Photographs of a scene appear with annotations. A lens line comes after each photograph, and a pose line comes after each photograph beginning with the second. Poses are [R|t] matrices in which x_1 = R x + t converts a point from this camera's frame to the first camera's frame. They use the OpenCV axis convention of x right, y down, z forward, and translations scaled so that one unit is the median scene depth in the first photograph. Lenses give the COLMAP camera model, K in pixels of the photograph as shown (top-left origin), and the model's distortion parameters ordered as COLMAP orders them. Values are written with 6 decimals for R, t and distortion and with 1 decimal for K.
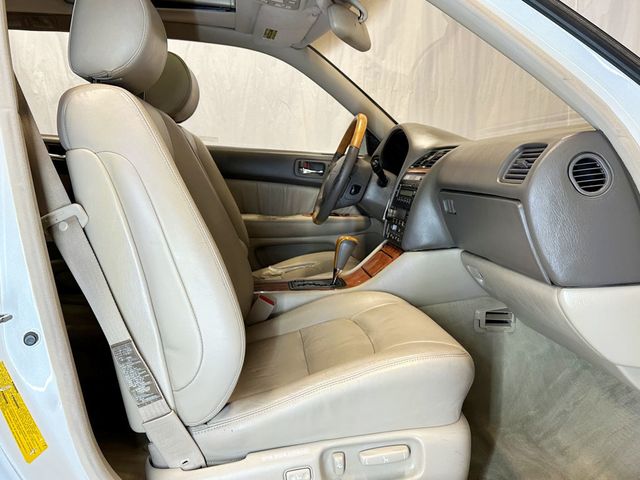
lens RADIAL K [[621.8, 0, 320.0], [0, 621.8, 240.0], [0, 0, 1]] dist [0.137266, -0.297600]
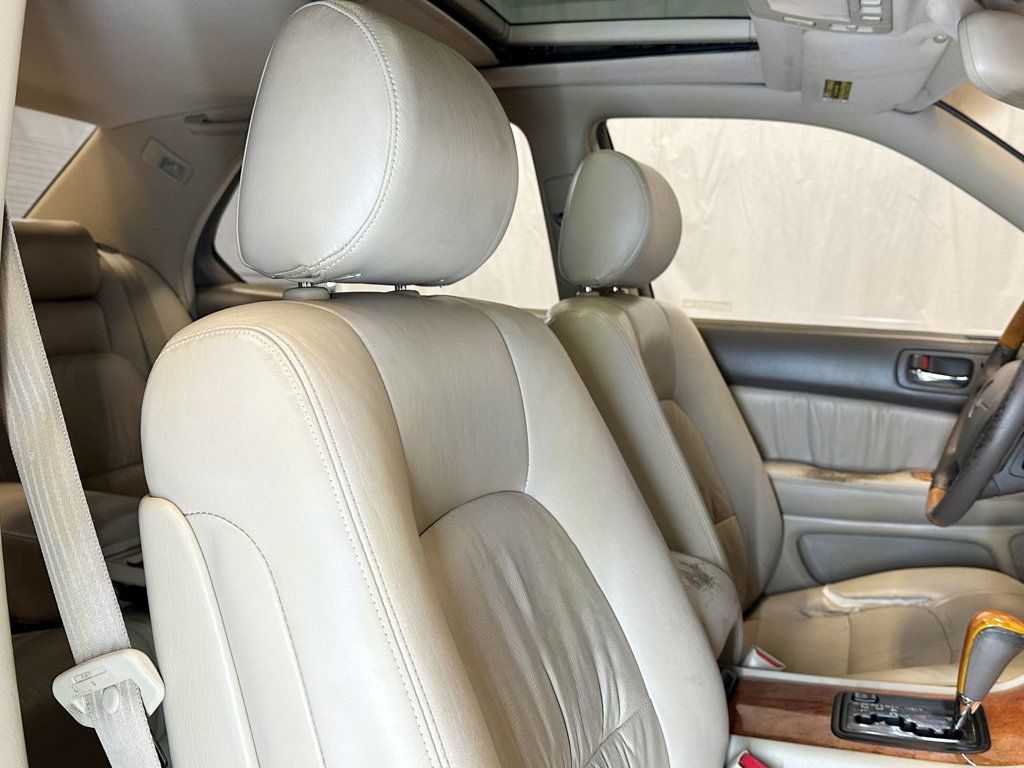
lens RADIAL K [[994.9, 0, 512.0], [0, 994.9, 384.0], [0, 0, 1]] dist [0.137266, -0.297600]
pose [[0.898722, 0.039265, -0.436758, 0.028965], [-0.045988, 0.998930, -0.004825, -0.092565], [0.436101, 0.024422, 0.899566, 0.231639]]
